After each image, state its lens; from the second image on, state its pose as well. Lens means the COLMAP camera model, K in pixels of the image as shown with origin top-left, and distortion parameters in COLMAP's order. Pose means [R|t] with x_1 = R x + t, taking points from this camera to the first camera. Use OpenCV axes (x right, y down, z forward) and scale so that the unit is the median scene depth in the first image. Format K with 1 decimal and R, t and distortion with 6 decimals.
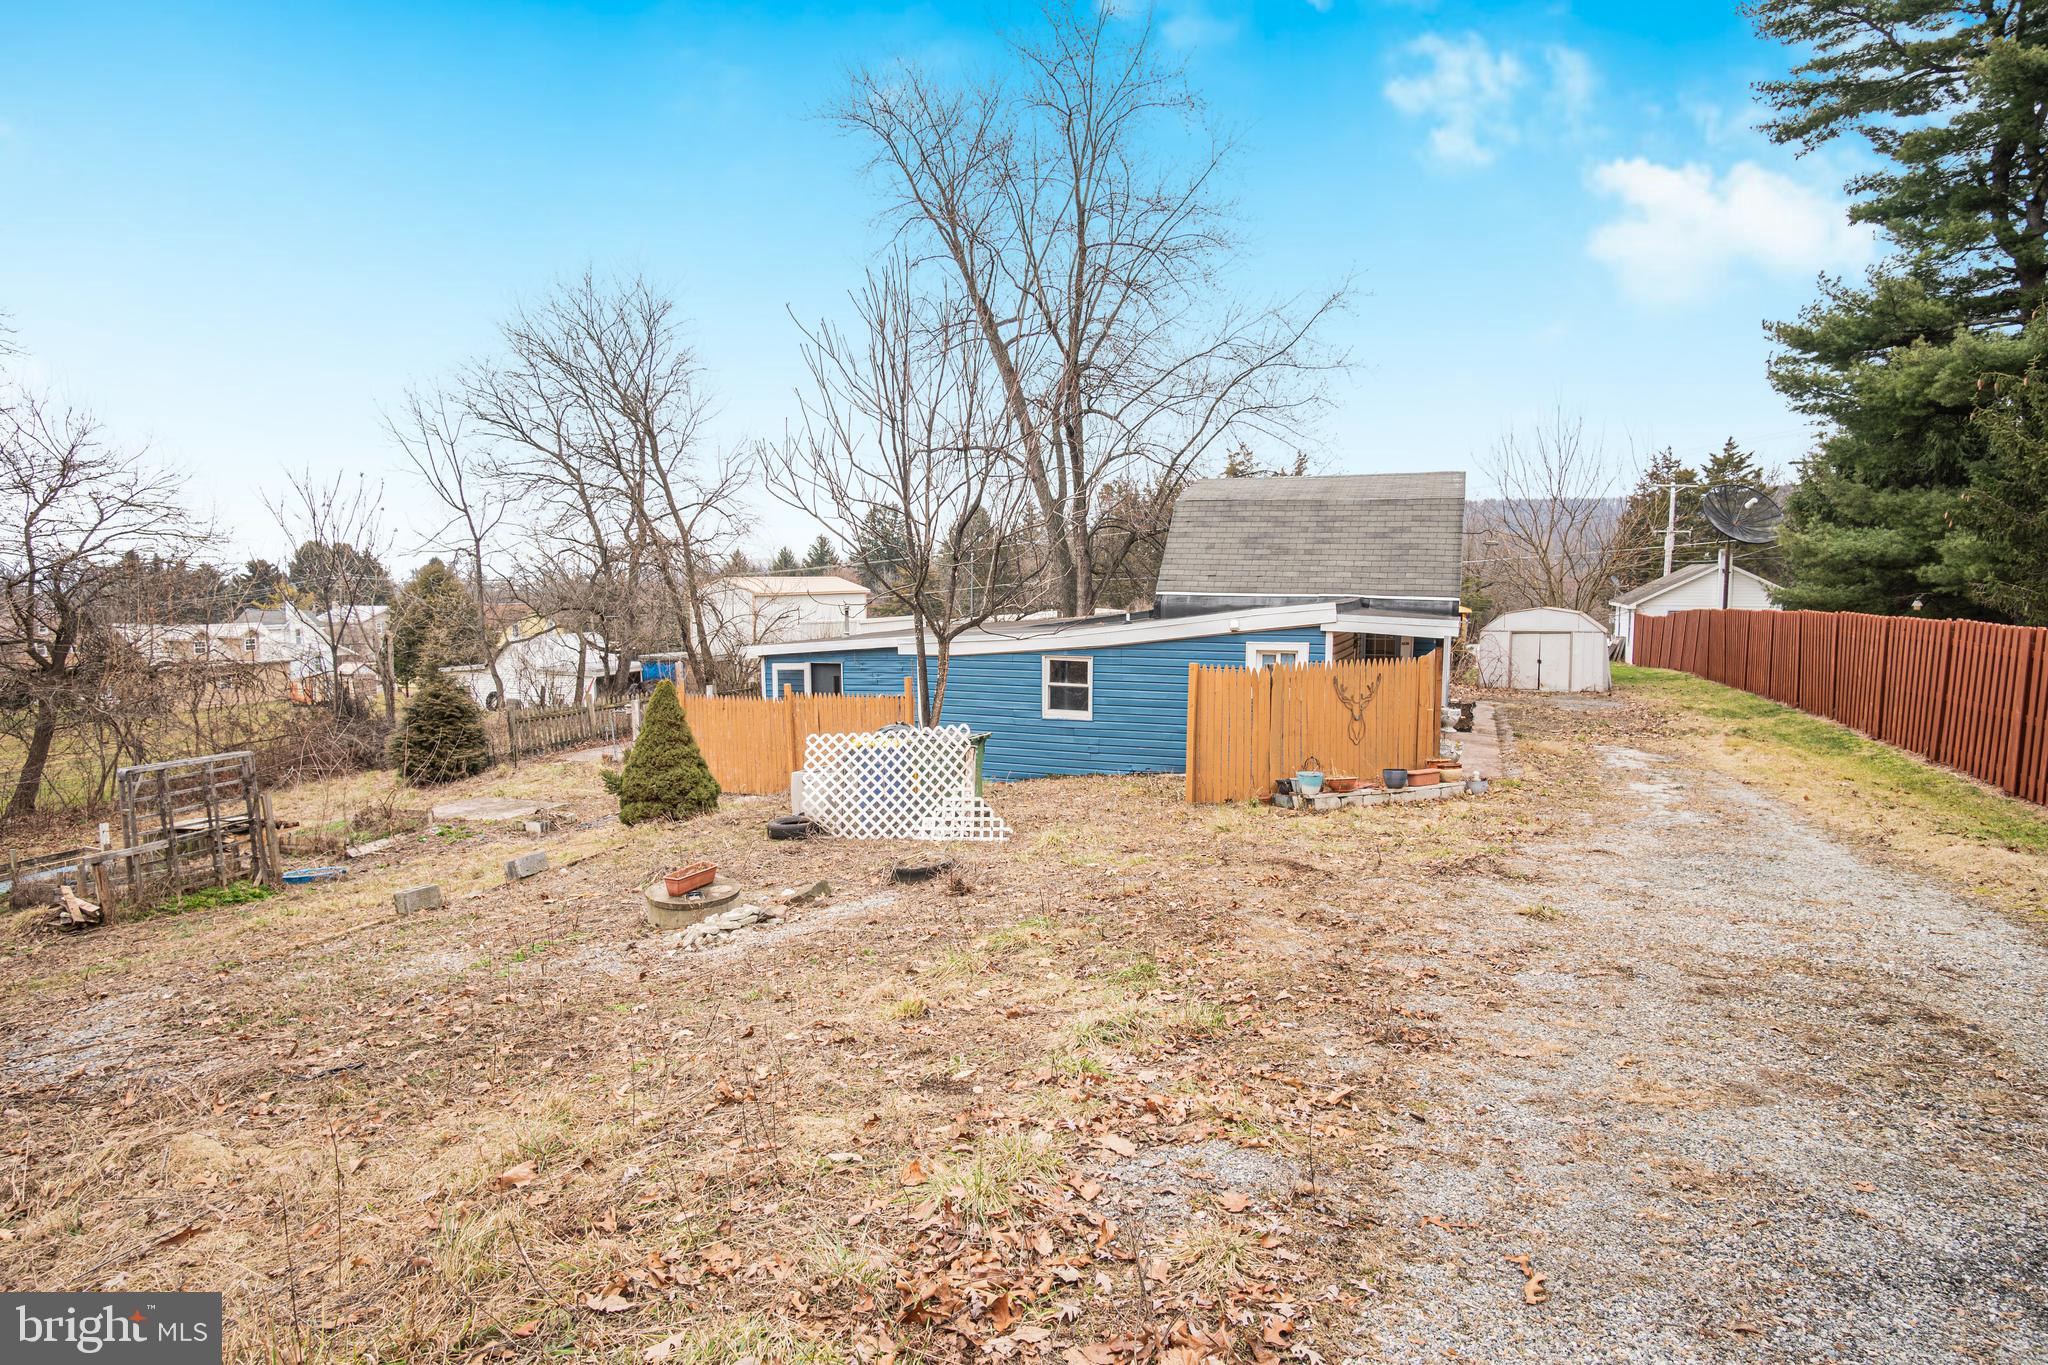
lens RADIAL K [[1060.5, 0, 1028.0], [0, 1060.5, 691.8], [0, 0, 1]] dist [-0.018431, 0.001207]
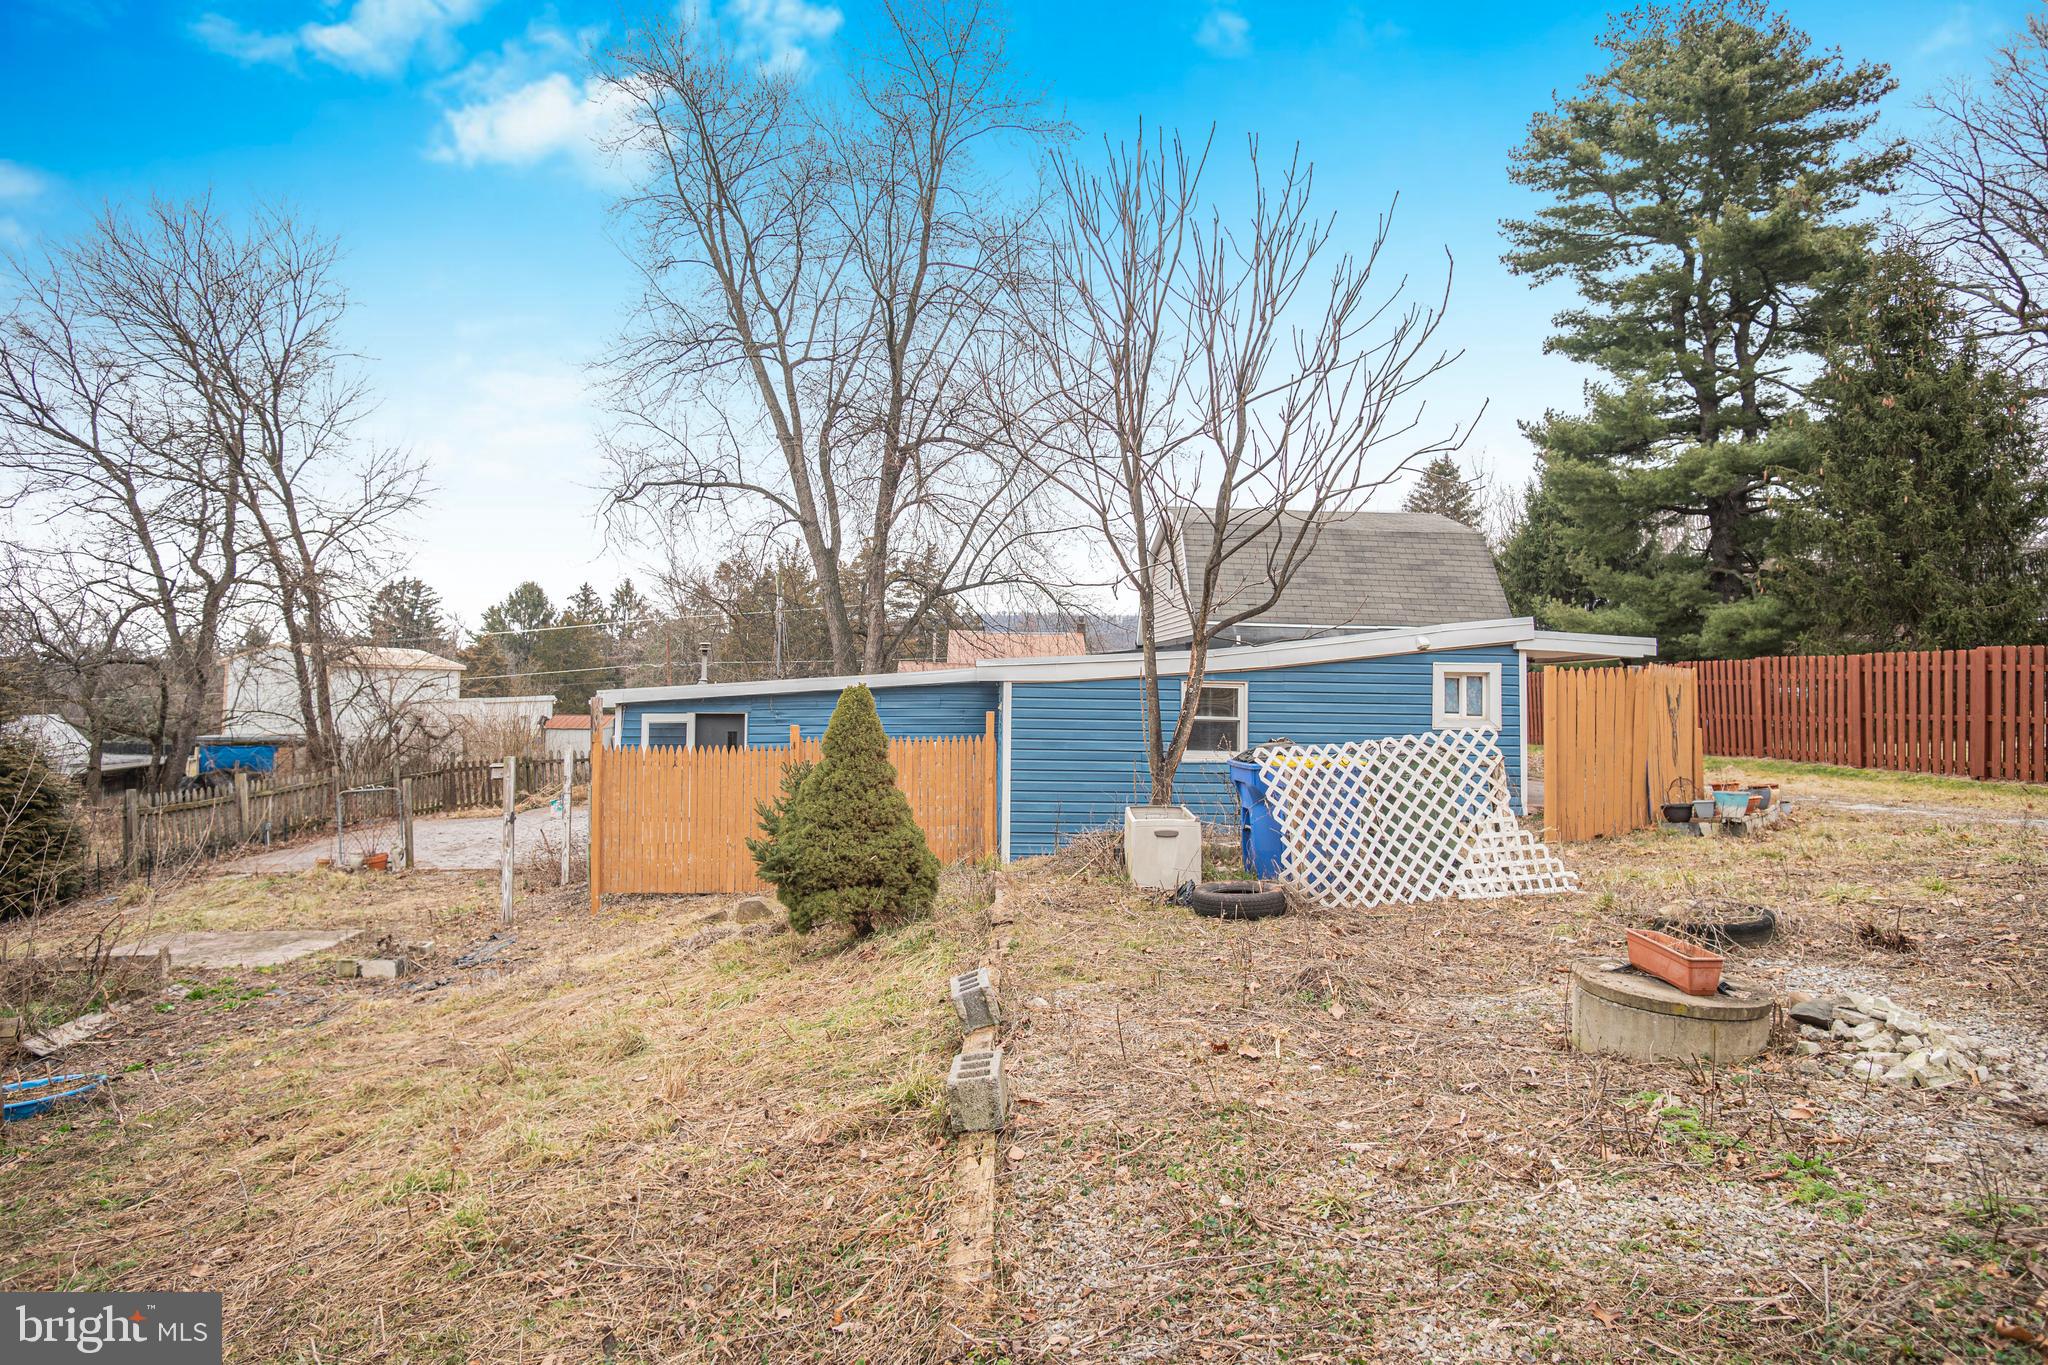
lens RADIAL K [[1090.7, 0, 1019.9], [0, 1090.7, 650.9], [0, 0, 1]] dist [-0.041314, 0.015686]
pose [[0.913299, 0.026979, 0.406396, -0.306060], [0.027535, 0.991431, -0.127698, 0.031223], [-0.406359, 0.127816, 0.904730, 0.233597]]
